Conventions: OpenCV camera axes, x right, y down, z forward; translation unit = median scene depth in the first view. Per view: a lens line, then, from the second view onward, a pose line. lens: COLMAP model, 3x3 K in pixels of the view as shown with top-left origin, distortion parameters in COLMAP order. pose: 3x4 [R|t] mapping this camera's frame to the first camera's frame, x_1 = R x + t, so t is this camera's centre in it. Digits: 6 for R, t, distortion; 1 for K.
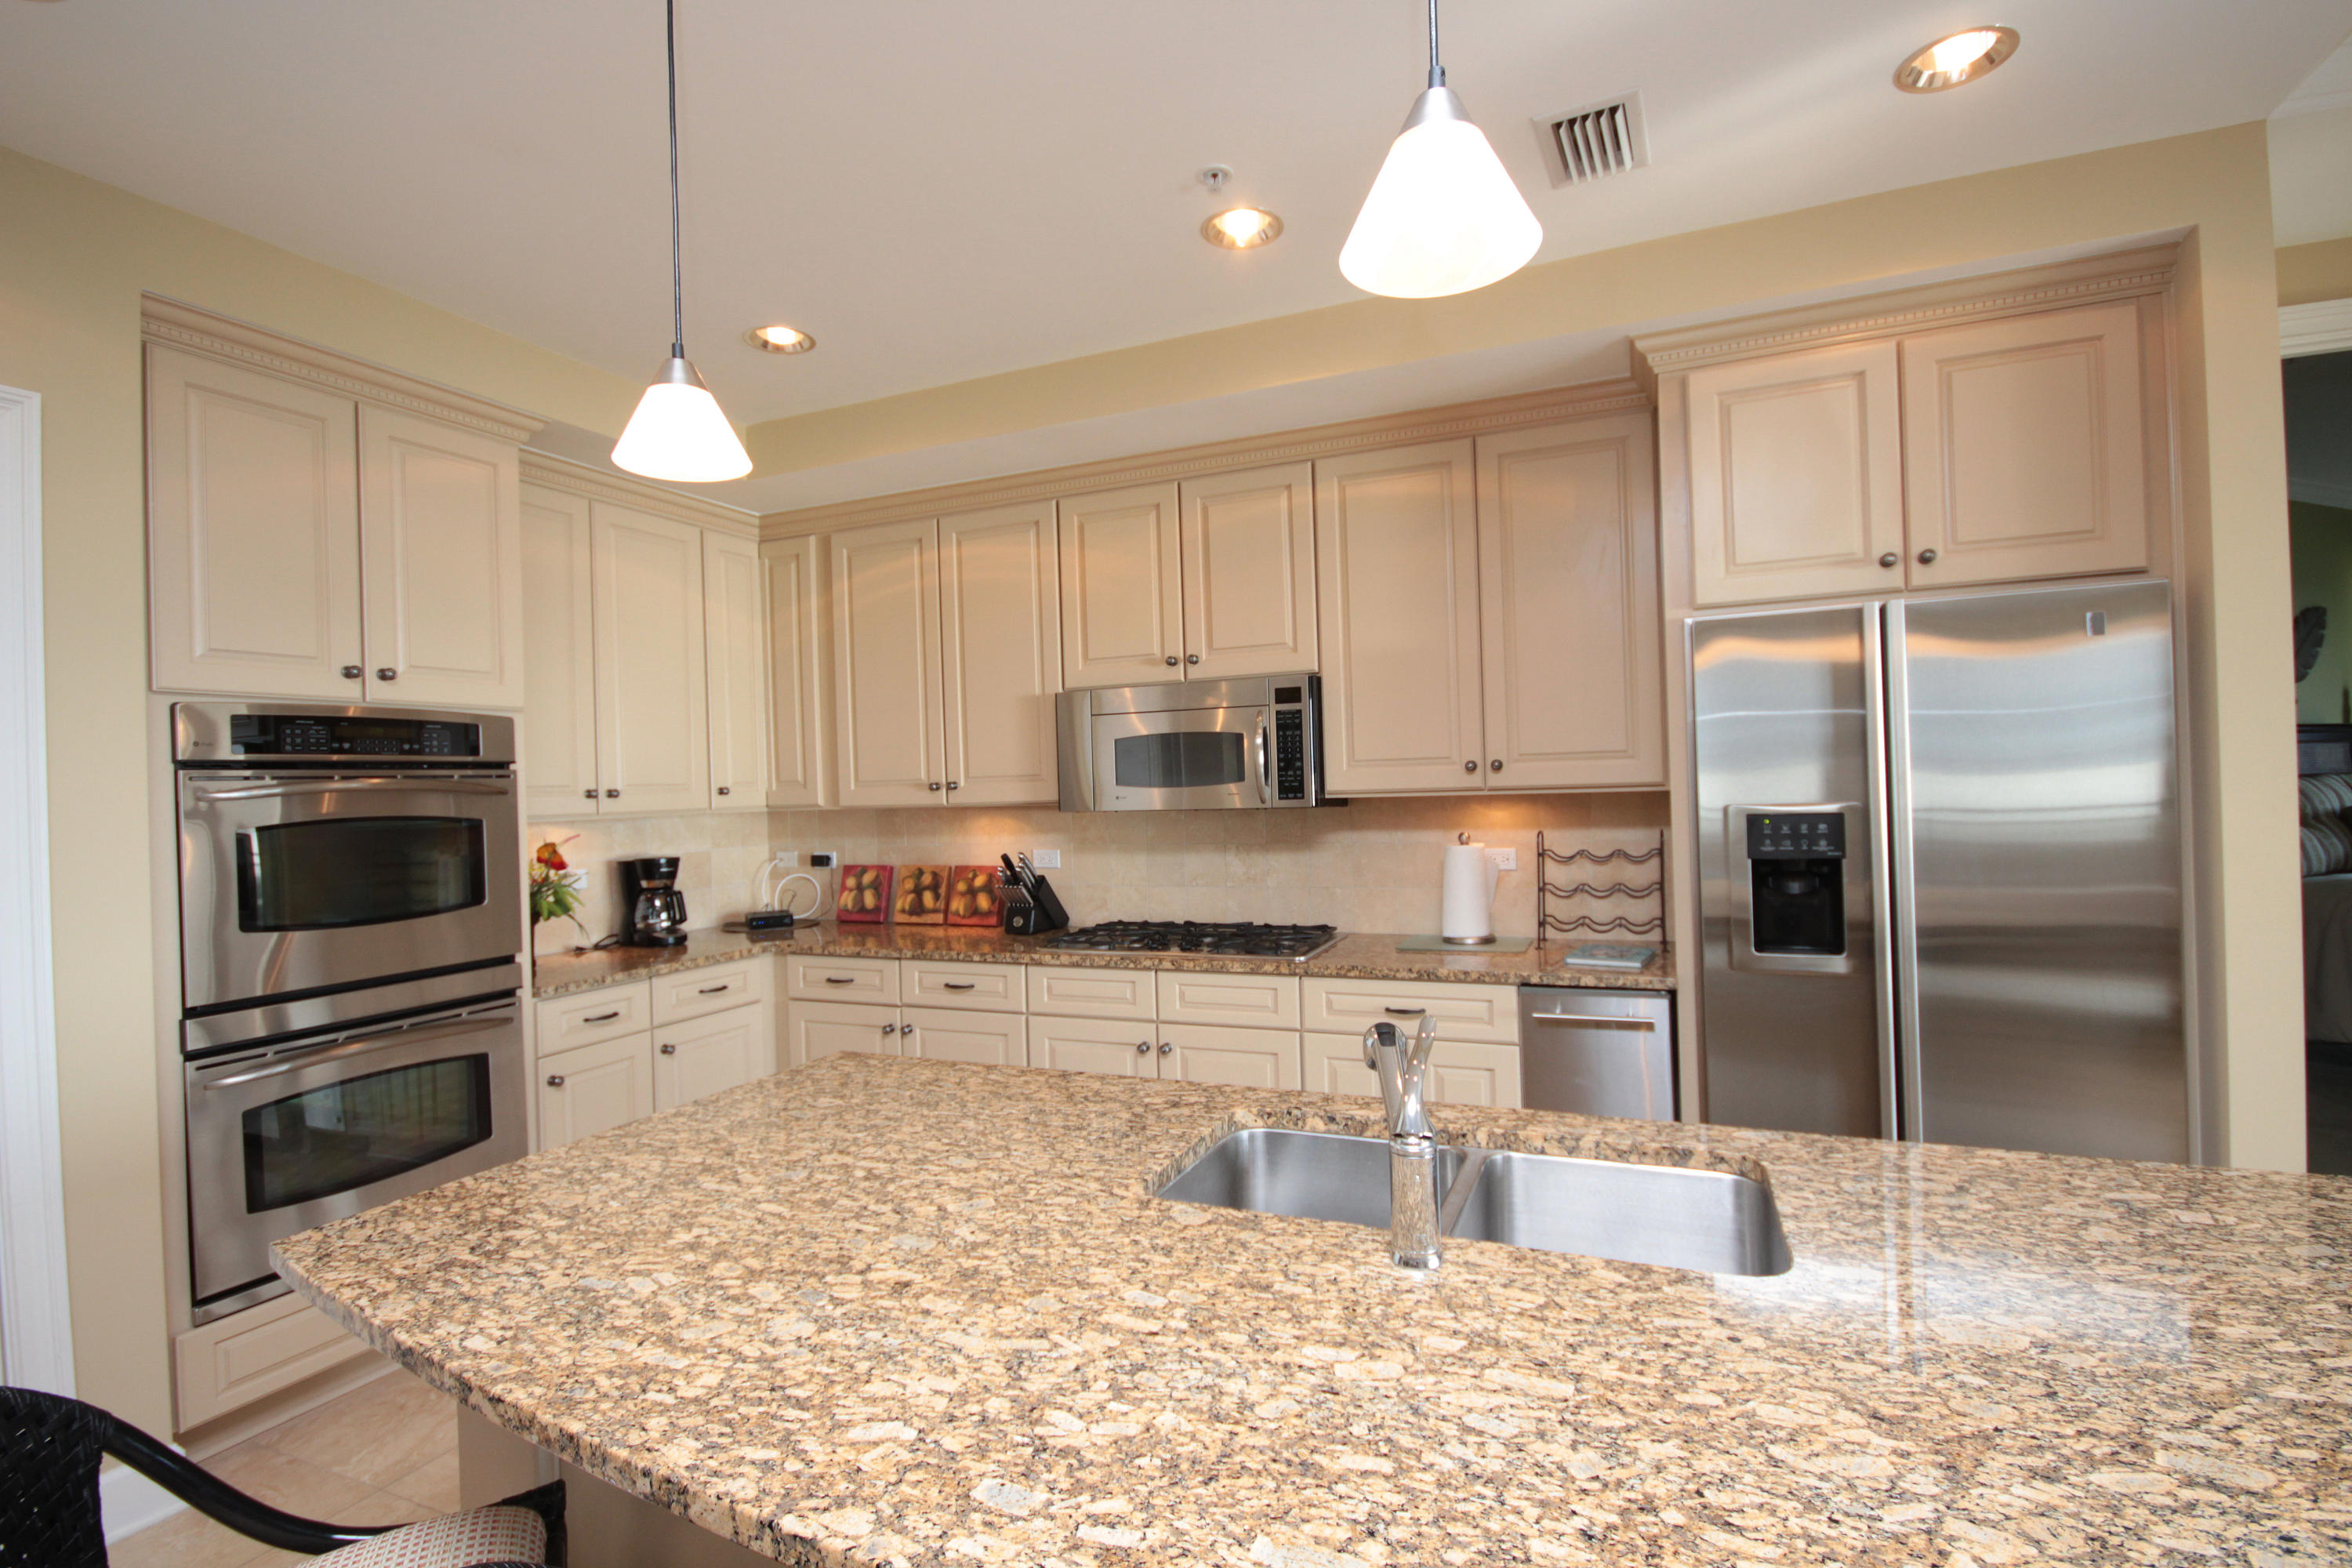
lens RADIAL K [[1088.0, 0, 1196.9], [0, 1088.0, 781.5], [0, 0, 1]] dist [-0.001450, -0.000633]
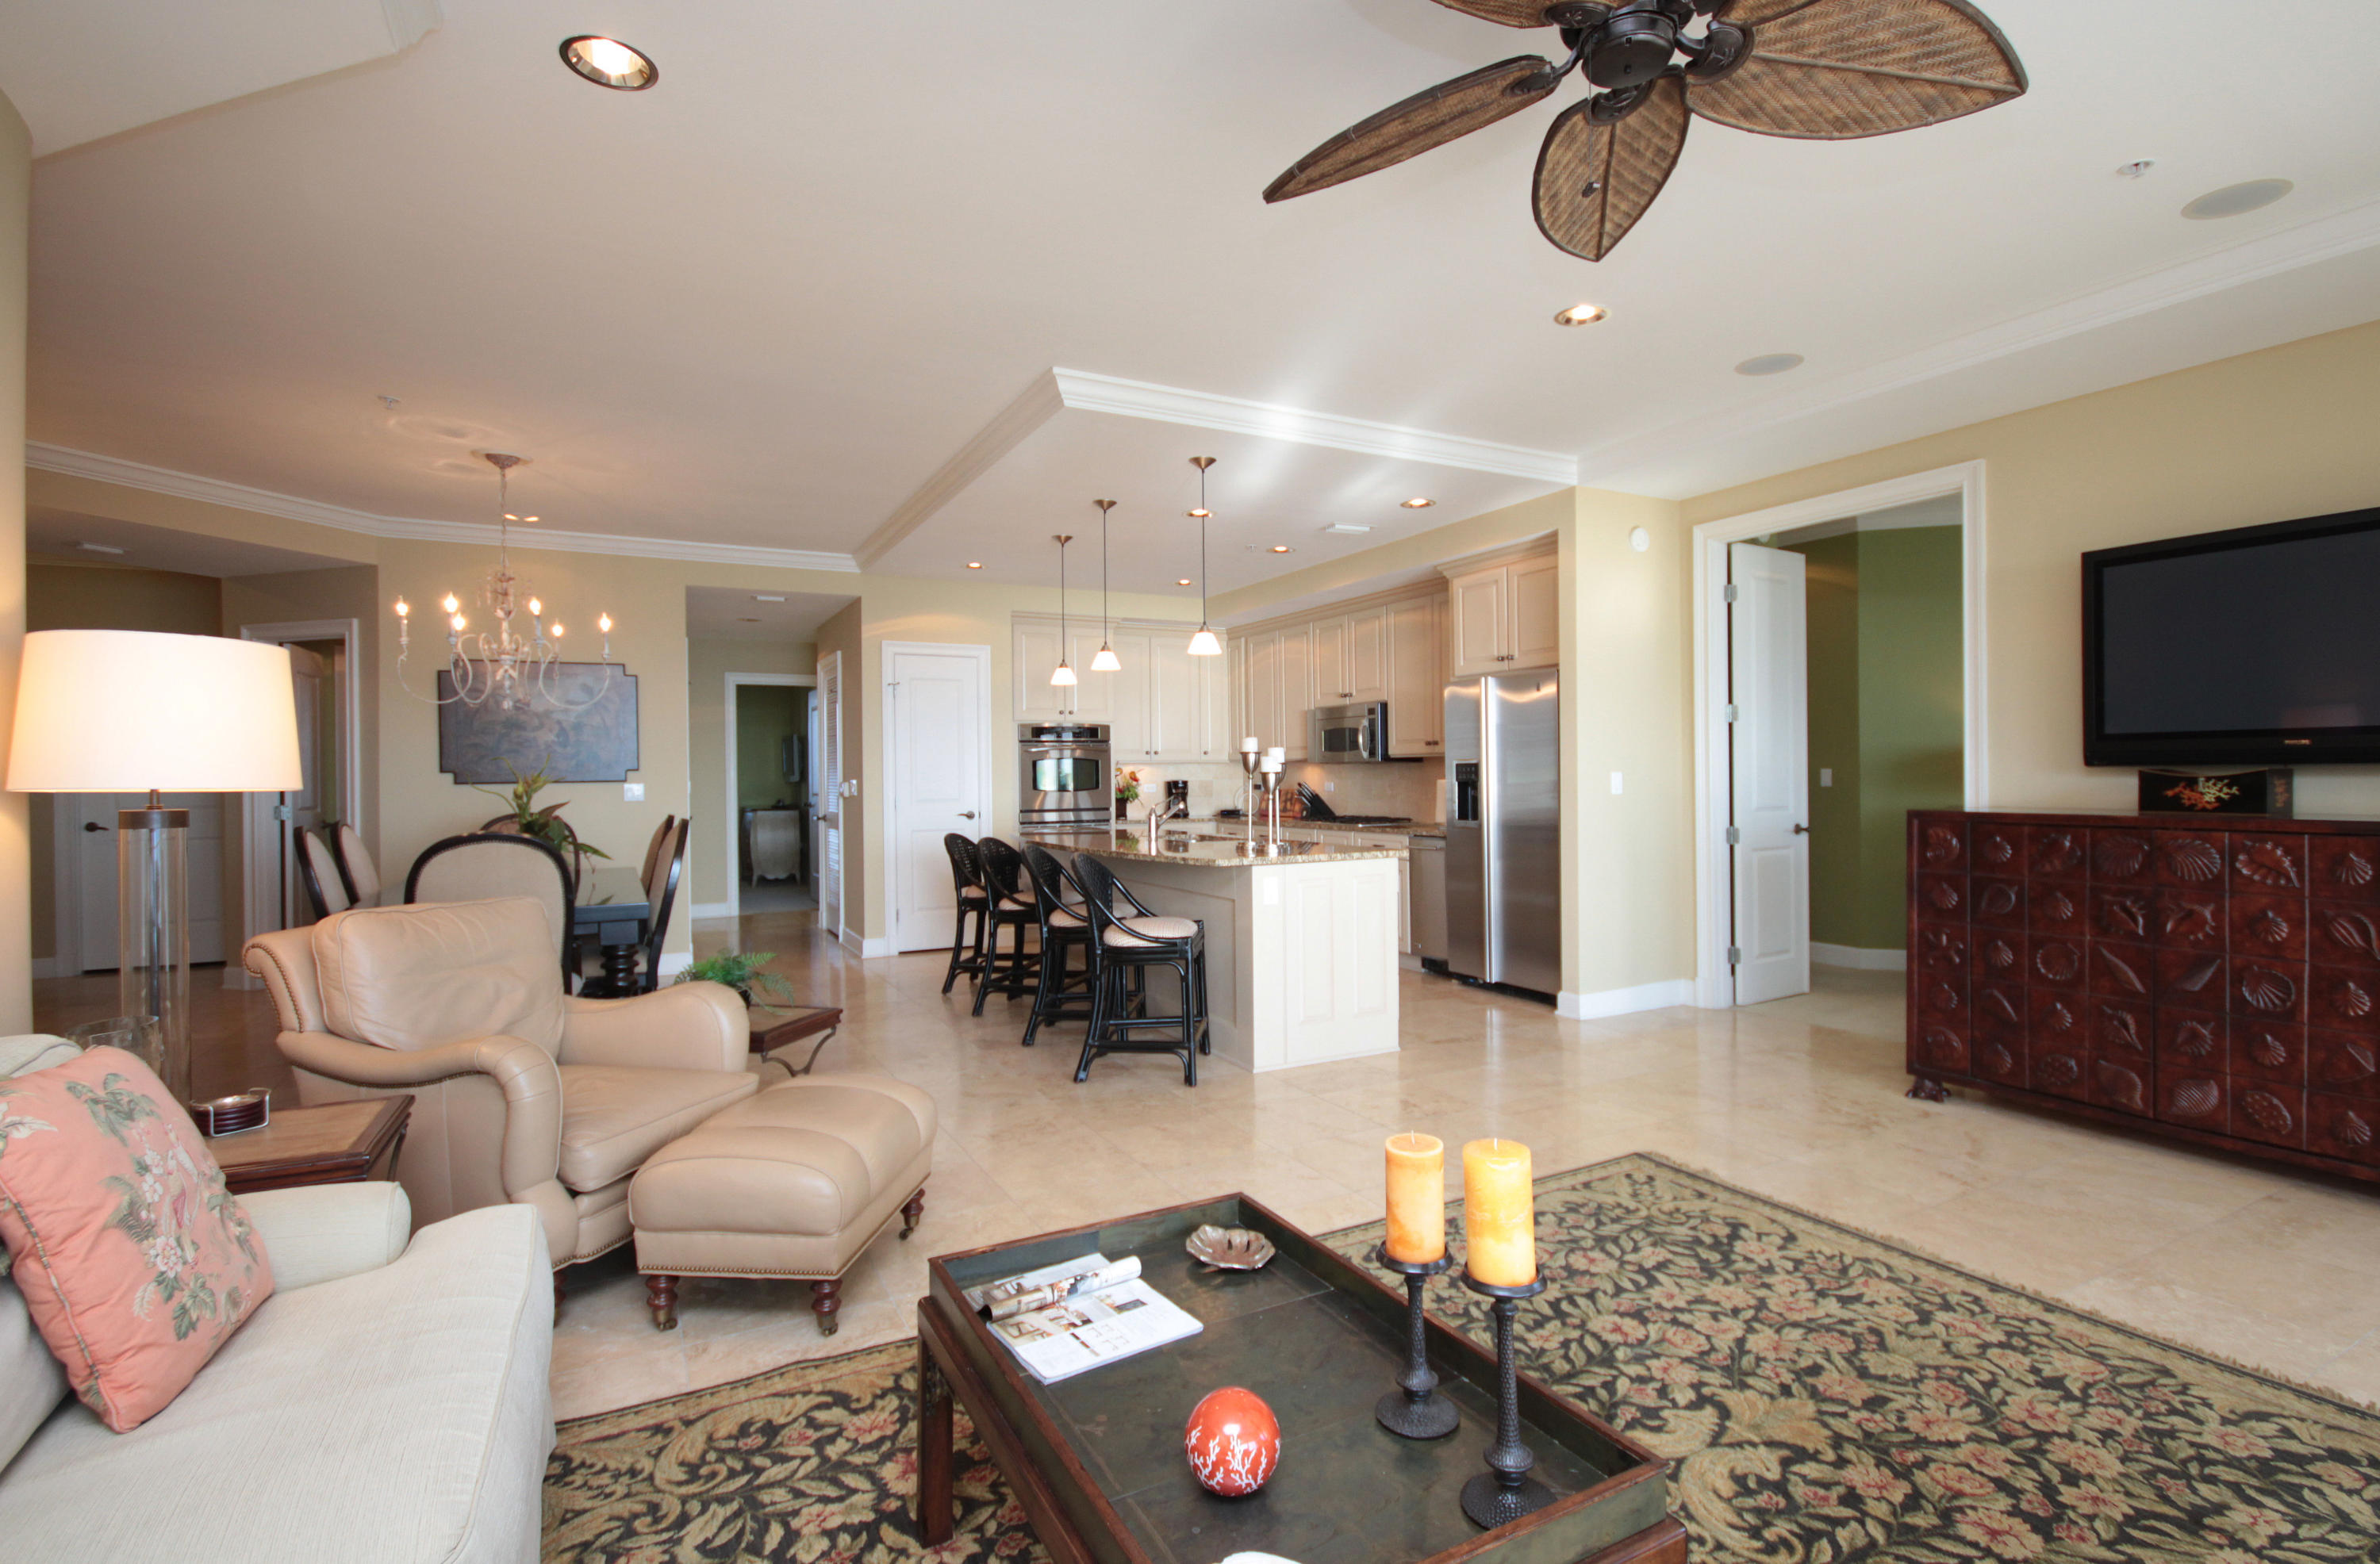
lens RADIAL K [[1122.9, 0, 1220.5], [0, 1122.9, 782.4], [0, 0, 1]] dist [0.016362, -0.016308]
pose [[0.784585, 0.026970, -0.619434, 1.227492], [-0.011882, 0.999524, 0.028468, 0.004518], [0.619907, -0.014975, 0.784532, -0.978069]]
